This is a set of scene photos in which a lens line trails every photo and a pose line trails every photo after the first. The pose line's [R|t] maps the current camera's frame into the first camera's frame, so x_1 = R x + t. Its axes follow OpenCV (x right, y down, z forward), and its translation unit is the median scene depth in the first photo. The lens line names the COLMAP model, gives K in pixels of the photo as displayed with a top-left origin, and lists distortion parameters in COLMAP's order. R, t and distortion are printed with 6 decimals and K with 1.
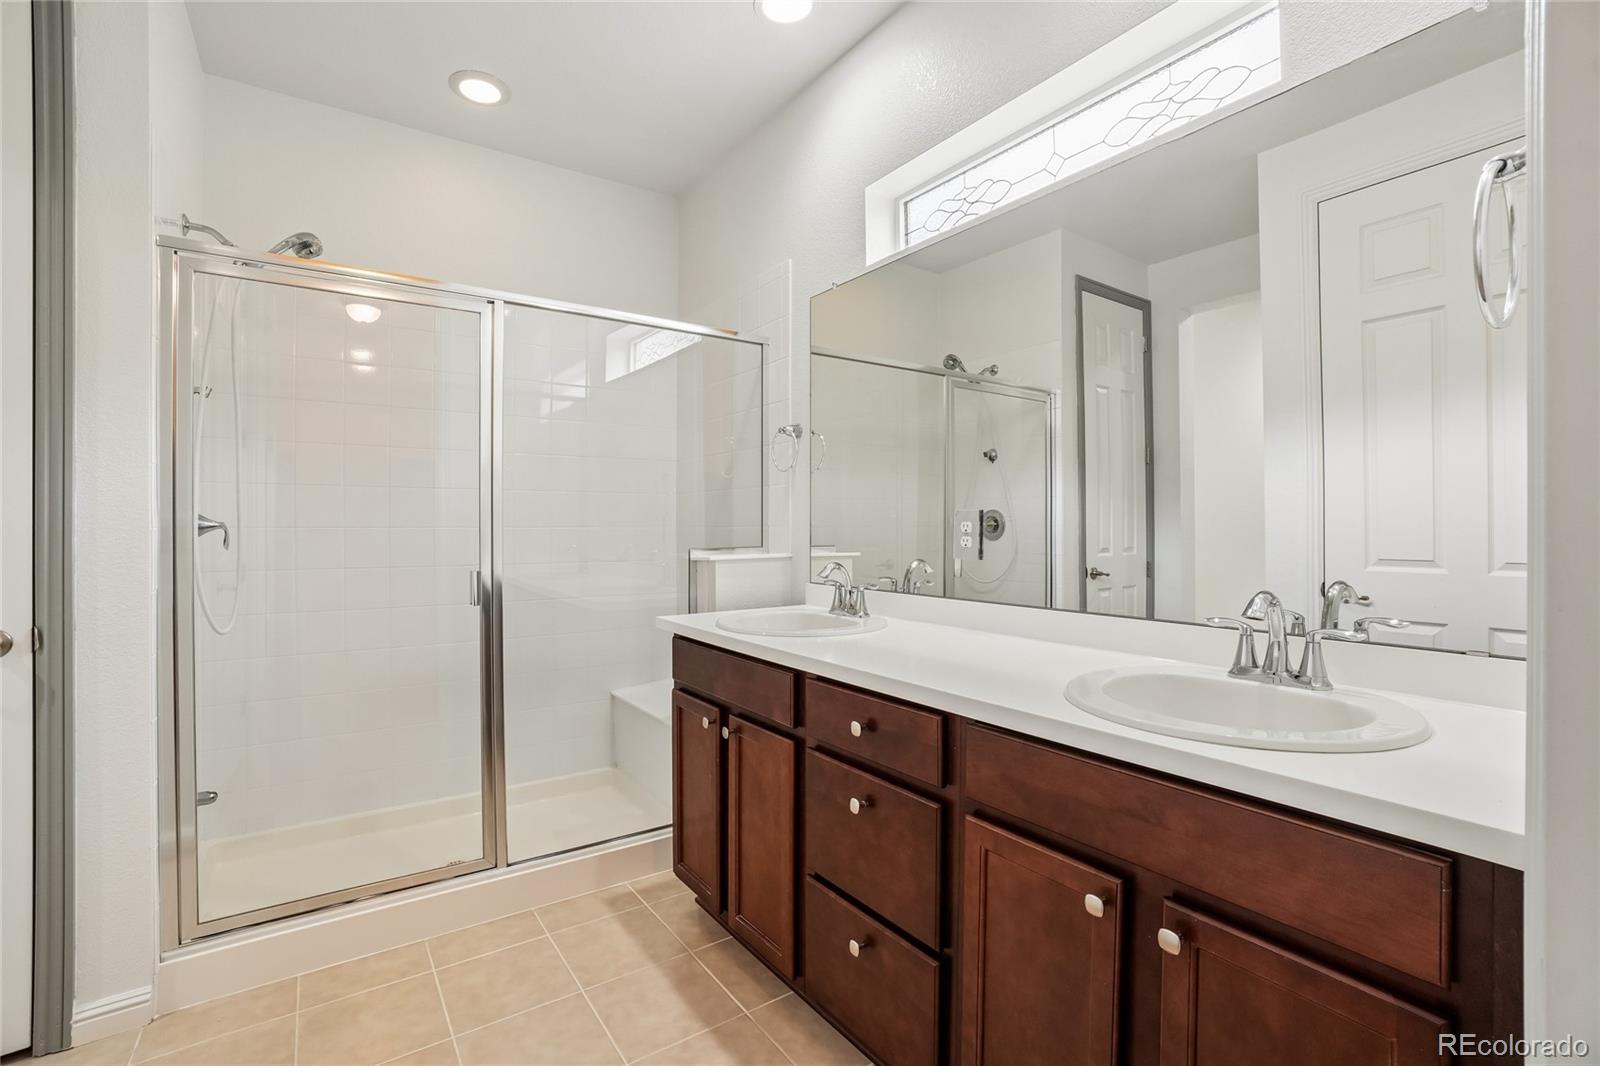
lens RADIAL K [[709.7, 0, 800.0], [0, 709.7, 533.0], [0, 0, 1]] dist [-0.064688, 0.020818]
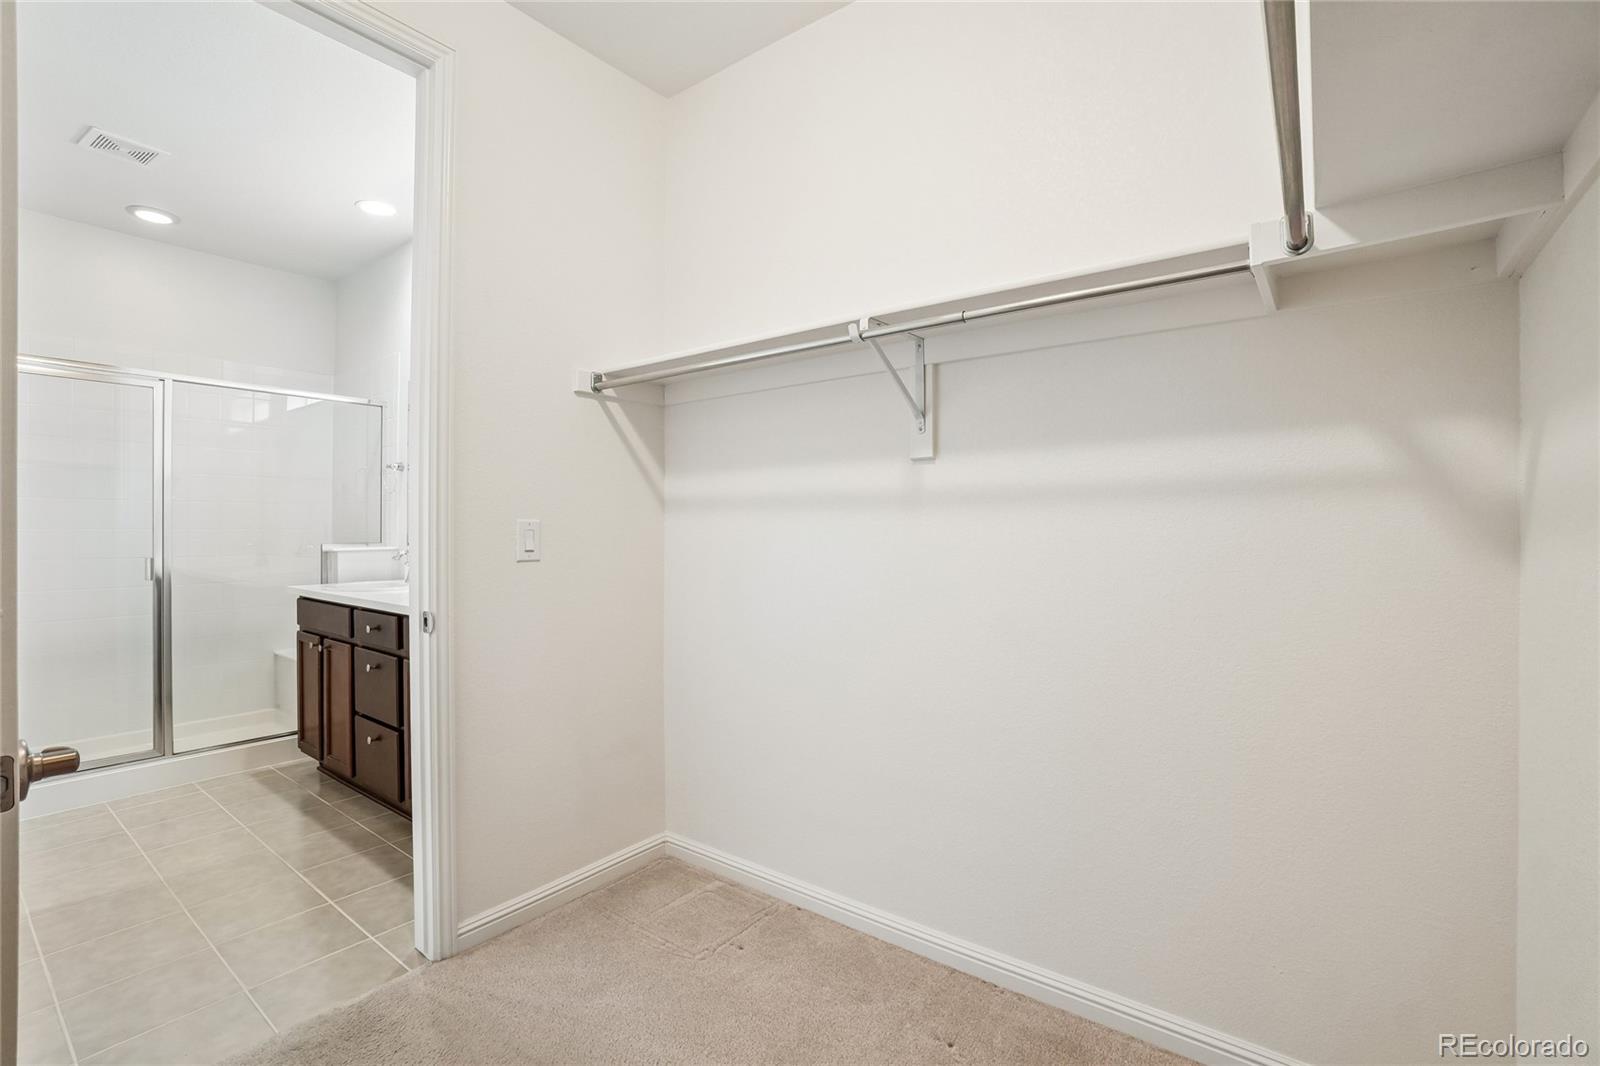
lens RADIAL K [[709.7, 0, 800.0], [0, 709.7, 533.0], [0, 0, 1]] dist [-0.064688, 0.020818]
pose [[0.947363, 0.008364, 0.320053, 0.382549], [-0.009619, 0.999951, 0.002340, -0.014077], [-0.320017, -0.005295, 0.947397, -0.809175]]
